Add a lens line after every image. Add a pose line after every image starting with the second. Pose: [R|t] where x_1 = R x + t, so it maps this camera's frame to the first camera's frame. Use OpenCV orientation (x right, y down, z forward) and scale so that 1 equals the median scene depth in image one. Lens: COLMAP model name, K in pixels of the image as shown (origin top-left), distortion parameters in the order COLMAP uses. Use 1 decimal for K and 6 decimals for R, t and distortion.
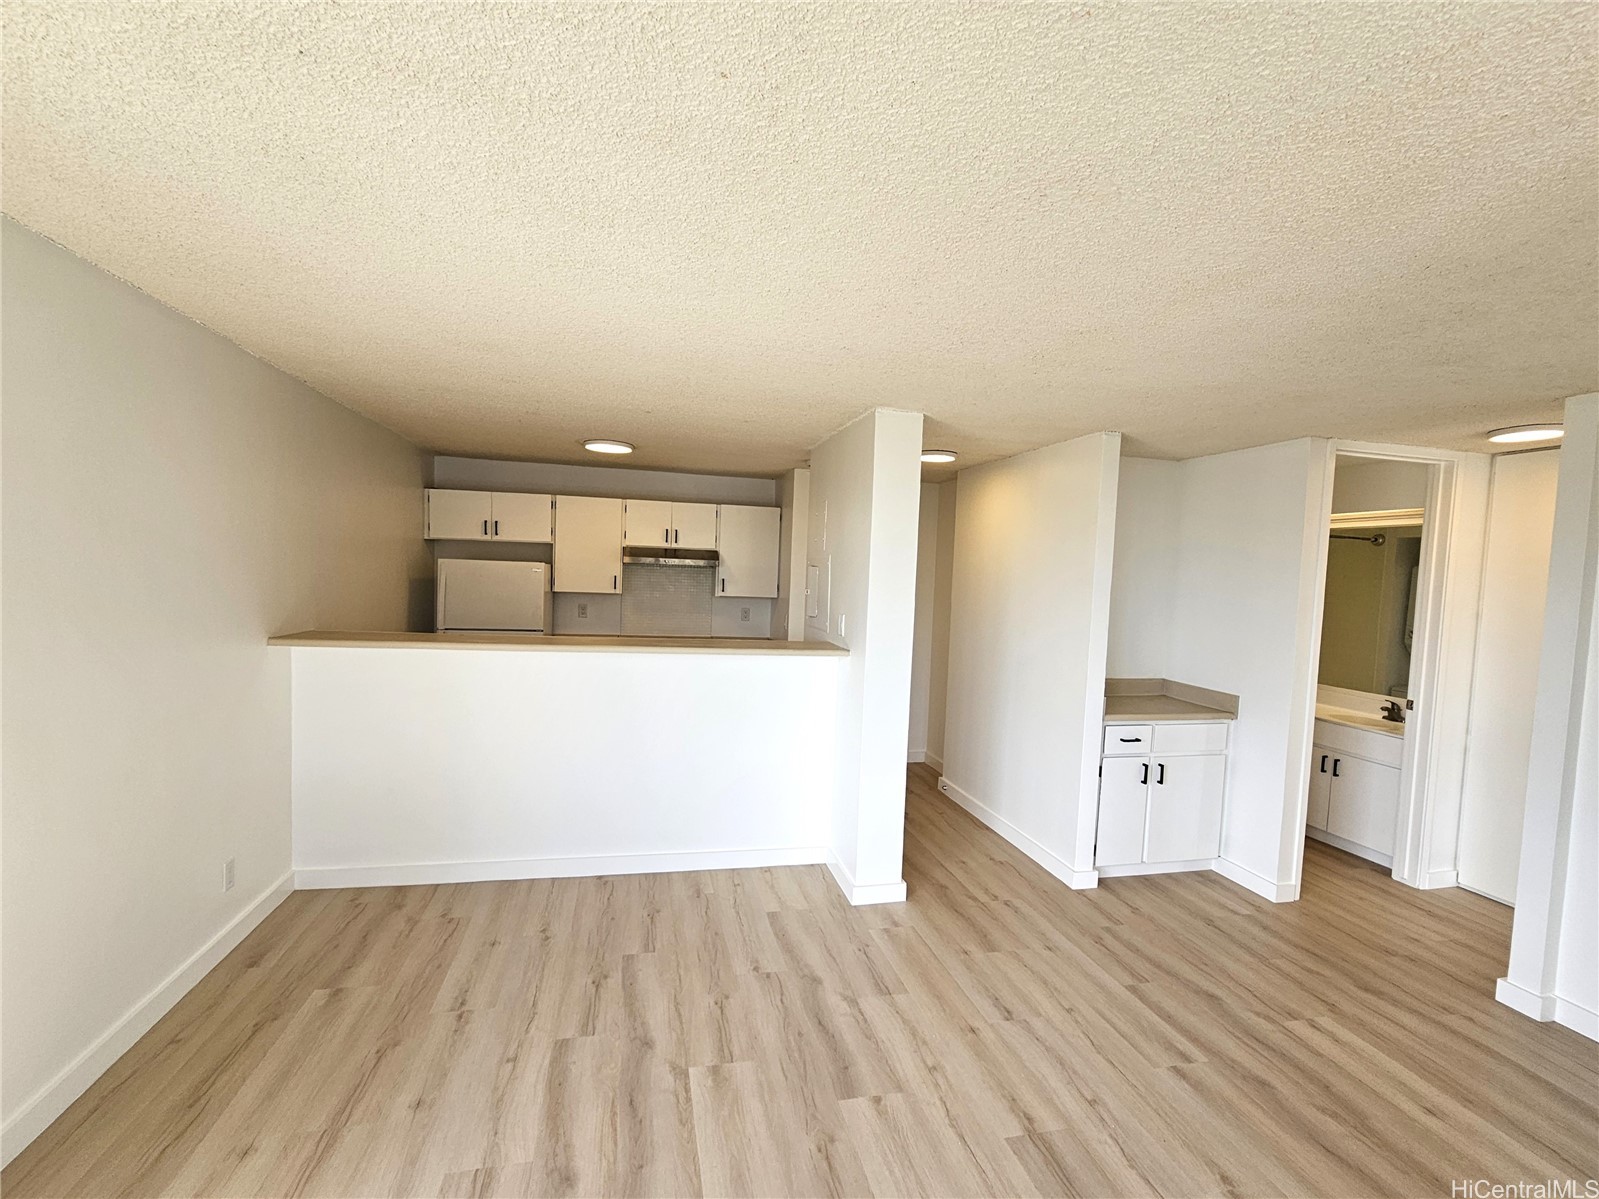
lens RADIAL K [[709.8, 0, 800.7], [0, 709.8, 607.4], [0, 0, 1]] dist [0.000756, 0.000183]
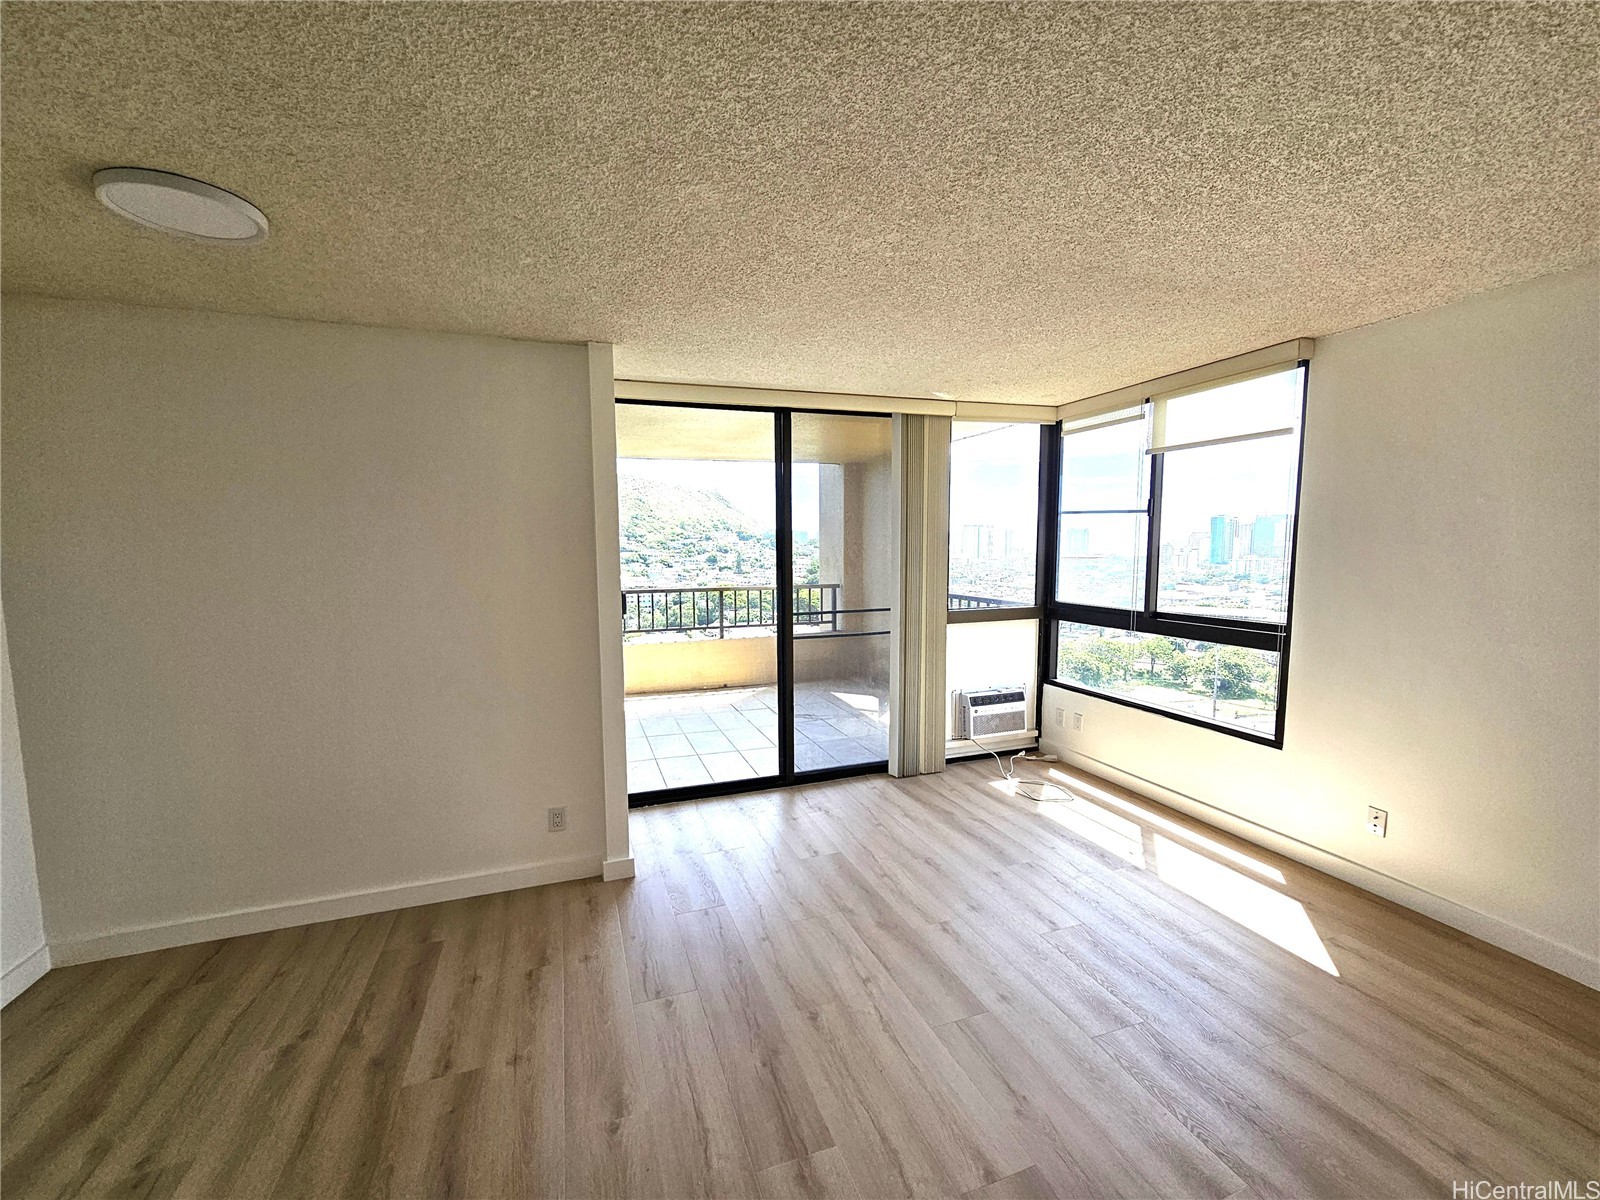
lens RADIAL K [[659.9, 0, 799.6], [0, 659.9, 608.4], [0, 0, 1]] dist [0.000104, -0.000063]
pose [[-0.993721, -0.022561, -0.109587, 0.350192], [-0.038186, 0.989036, 0.142650, -0.022951], [0.105168, 0.145939, -0.983688, 1.364860]]
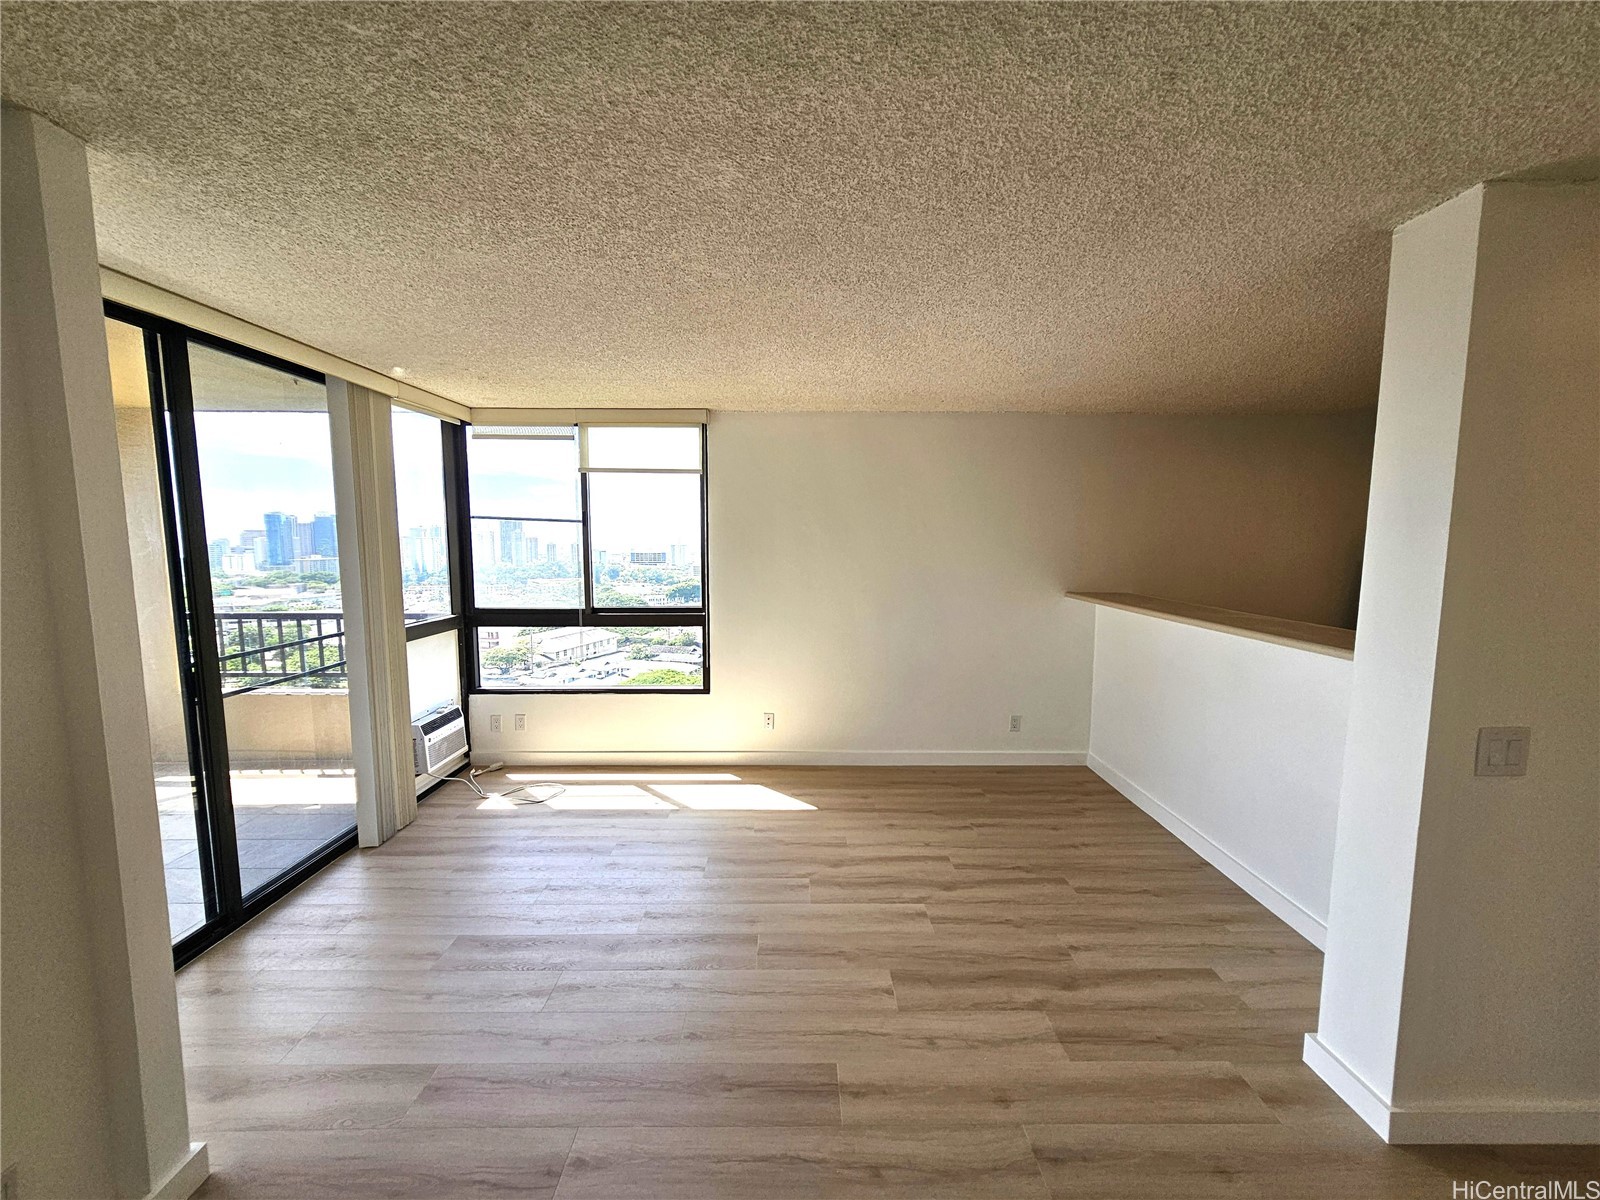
lens RADIAL K [[657.6, 0, 798.3], [0, 657.6, 612.6], [0, 0, 1]] dist [-0.001053, -0.000051]
pose [[-0.223689, 0.061991, -0.972687, 0.963744], [-0.062863, 0.994980, 0.077868, 0.009592], [0.972631, 0.078564, -0.218670, 0.884854]]
